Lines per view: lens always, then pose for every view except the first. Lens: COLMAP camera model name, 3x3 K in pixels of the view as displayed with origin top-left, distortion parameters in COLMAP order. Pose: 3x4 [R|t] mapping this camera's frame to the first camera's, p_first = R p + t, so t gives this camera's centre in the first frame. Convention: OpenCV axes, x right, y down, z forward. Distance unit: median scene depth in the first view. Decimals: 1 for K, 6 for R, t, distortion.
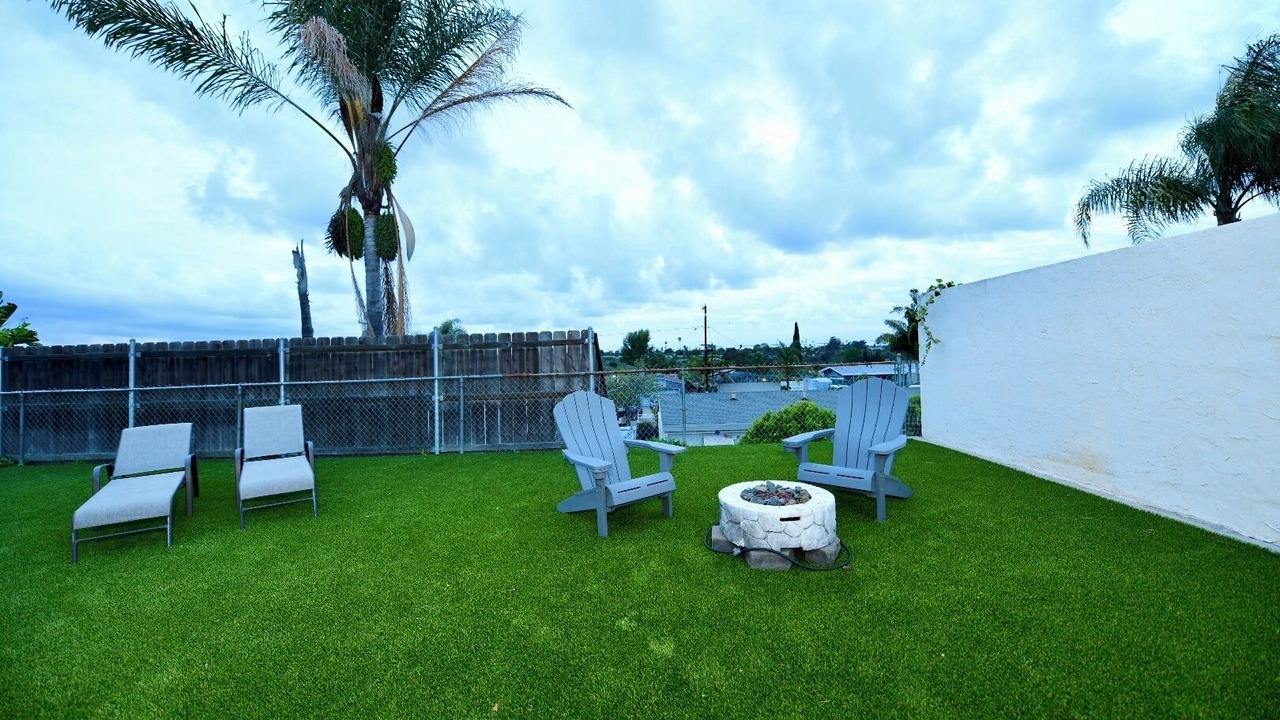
lens RADIAL K [[508.0, 0, 640.2], [0, 508.0, 354.0], [0, 0, 1]] dist [-0.013690, -0.003518]
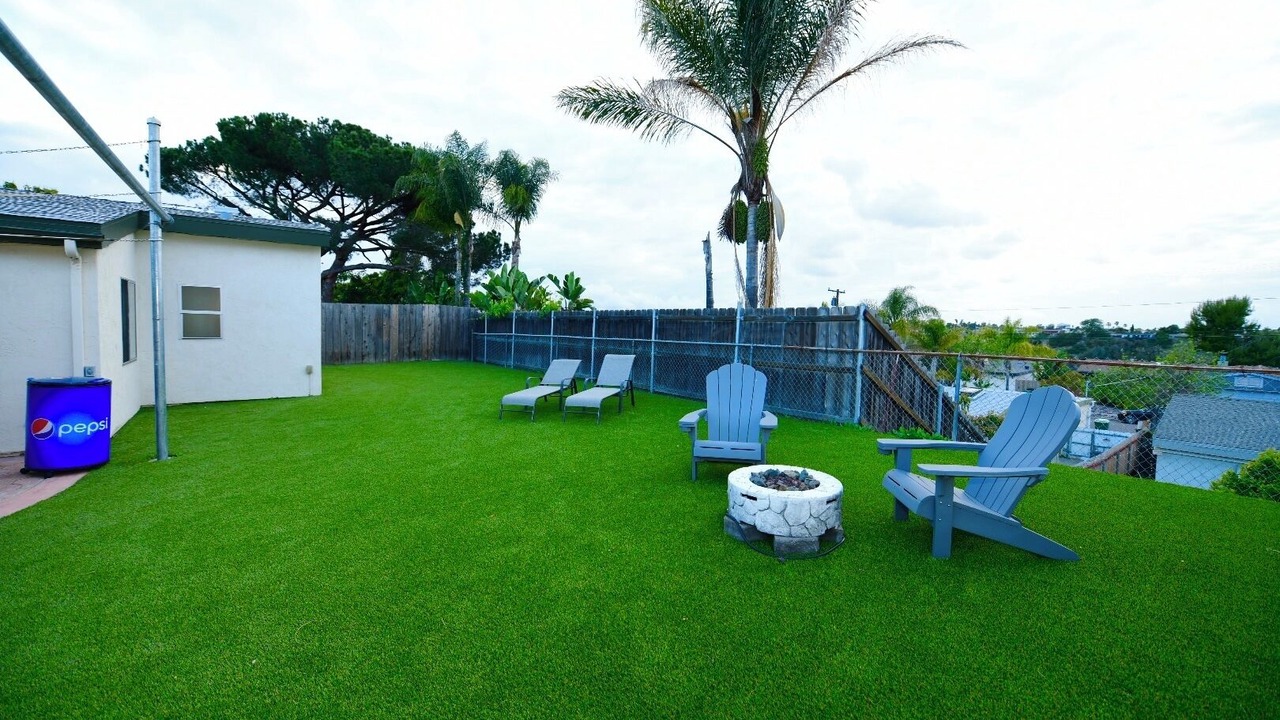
lens RADIAL K [[508.0, 0, 640.2], [0, 508.0, 354.0], [0, 0, 1]] dist [-0.013690, -0.003518]
pose [[0.619549, 0.085847, -0.780249, 0.303405], [-0.033808, 0.995998, 0.082739, -0.016859], [0.784229, -0.024882, 0.619972, 0.053060]]
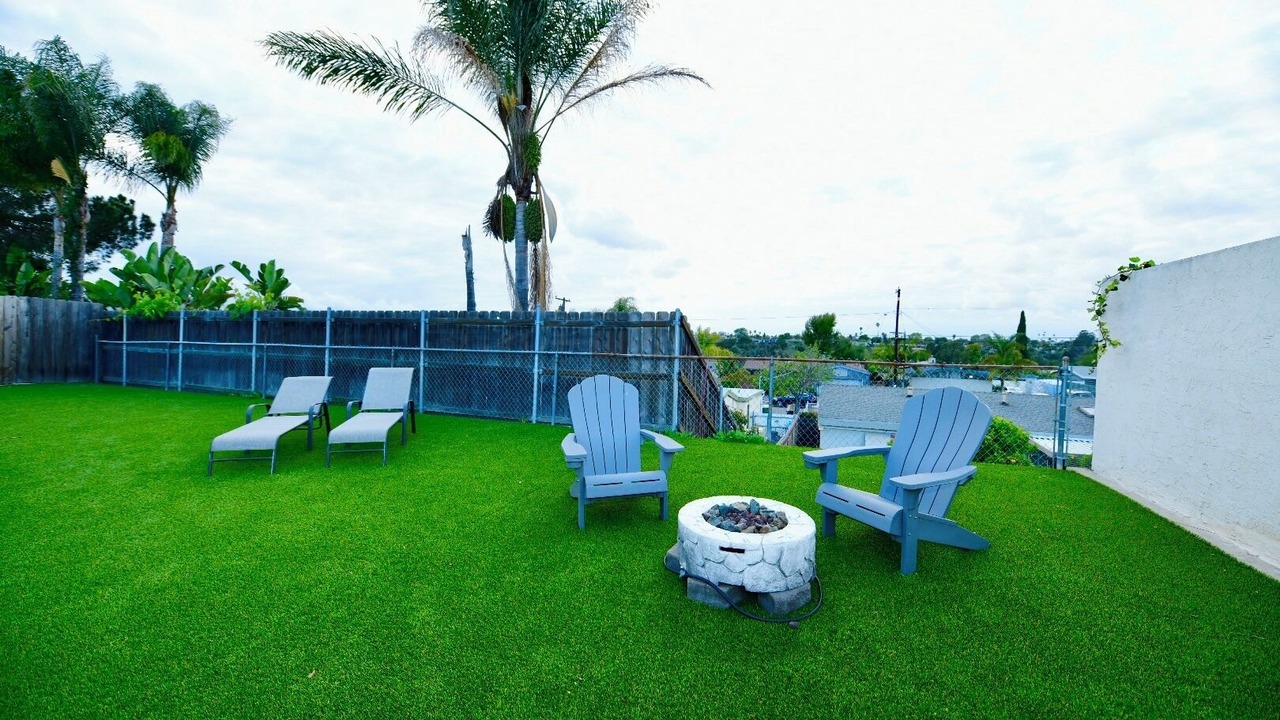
lens RADIAL K [[508.0, 0, 640.2], [0, 508.0, 354.0], [0, 0, 1]] dist [-0.013690, -0.003518]
pose [[0.934153, 0.061322, -0.351566, 0.134818], [-0.047735, 0.997745, 0.047193, -0.007521], [0.353667, -0.027303, 0.934973, 0.058328]]
